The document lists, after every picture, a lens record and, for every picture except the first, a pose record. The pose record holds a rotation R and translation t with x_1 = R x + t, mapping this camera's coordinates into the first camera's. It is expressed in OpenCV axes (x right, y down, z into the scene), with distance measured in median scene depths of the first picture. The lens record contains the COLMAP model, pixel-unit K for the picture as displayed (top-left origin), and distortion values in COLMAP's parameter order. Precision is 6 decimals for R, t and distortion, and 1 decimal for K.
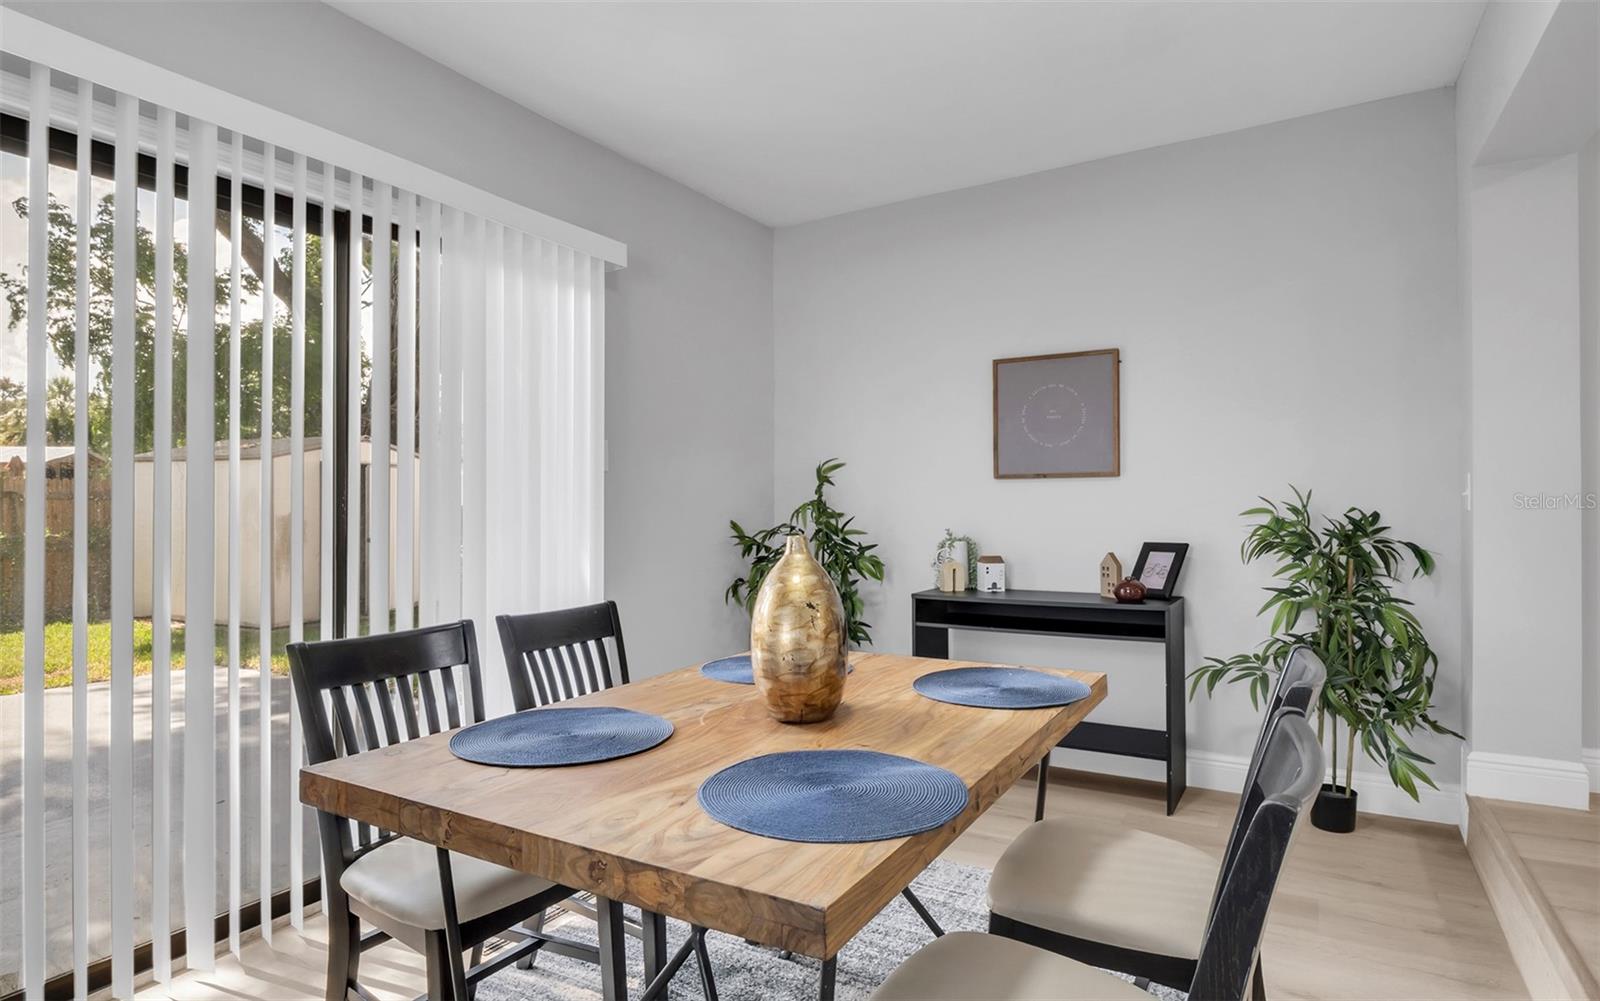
lens RADIAL K [[881.2, 0, 793.5], [0, 881.2, 495.2], [0, 0, 1]] dist [0.000639, -0.016832]
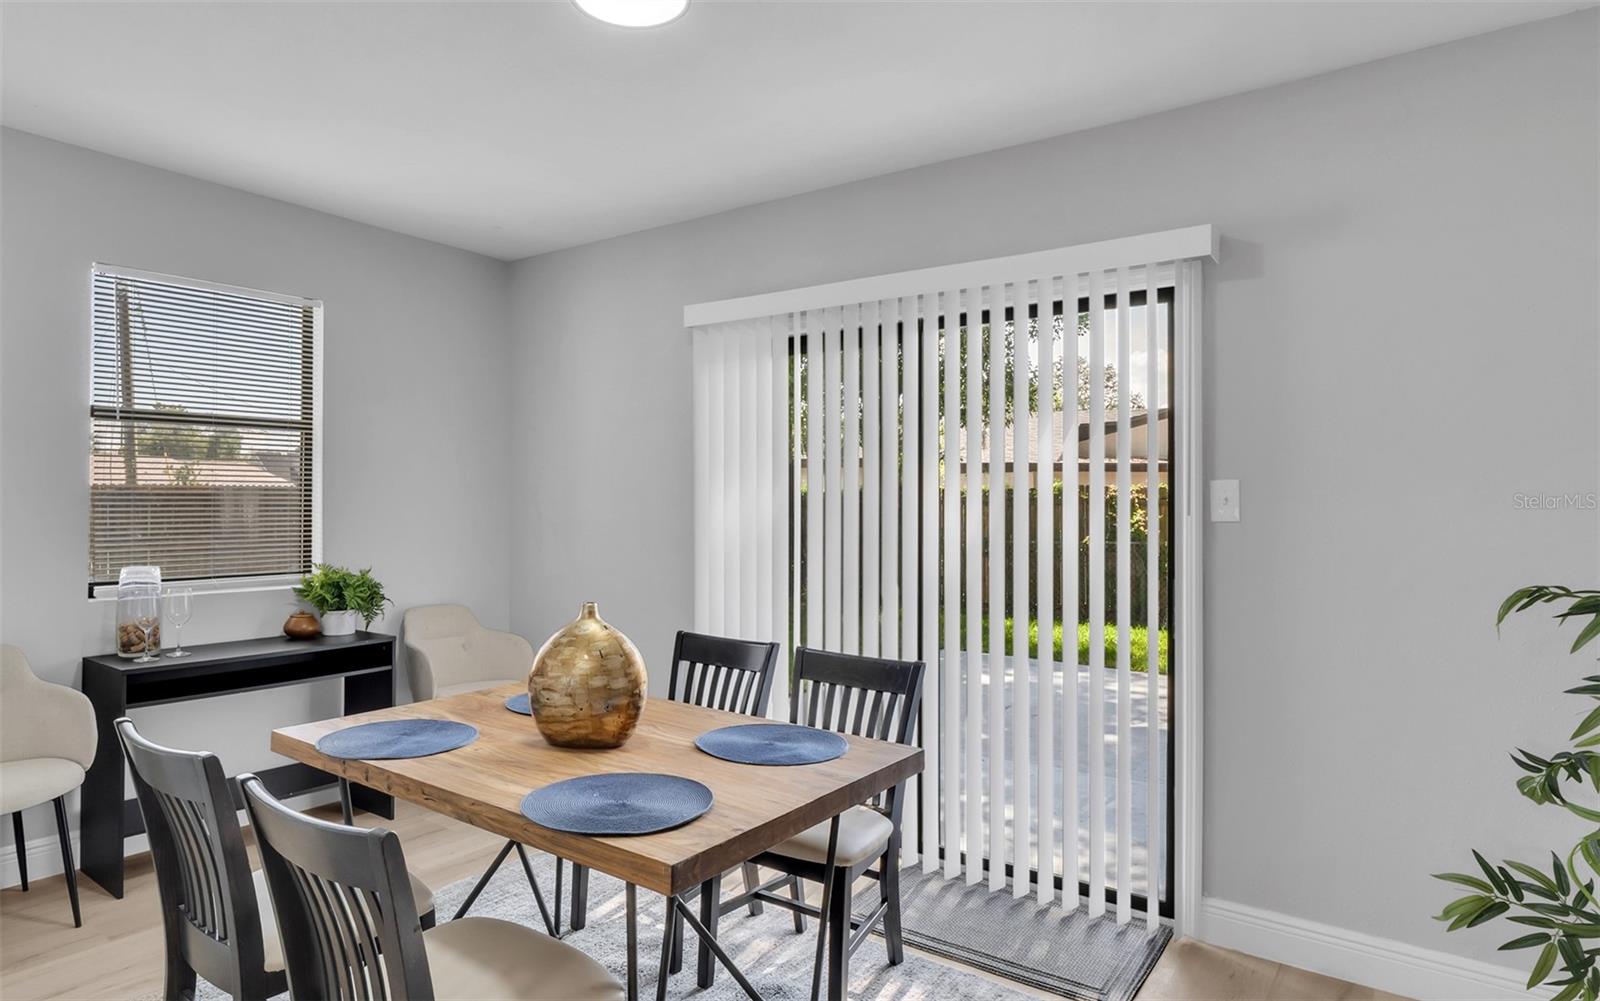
lens RADIAL K [[881.2, 0, 793.5], [0, 881.2, 495.2], [0, 0, 1]] dist [0.000639, -0.016832]
pose [[-0.081448, -0.013369, -0.996588, 1.136042], [0.002113, 0.999905, -0.013586, -0.086975], [0.996675, -0.003212, -0.081412, 1.250299]]
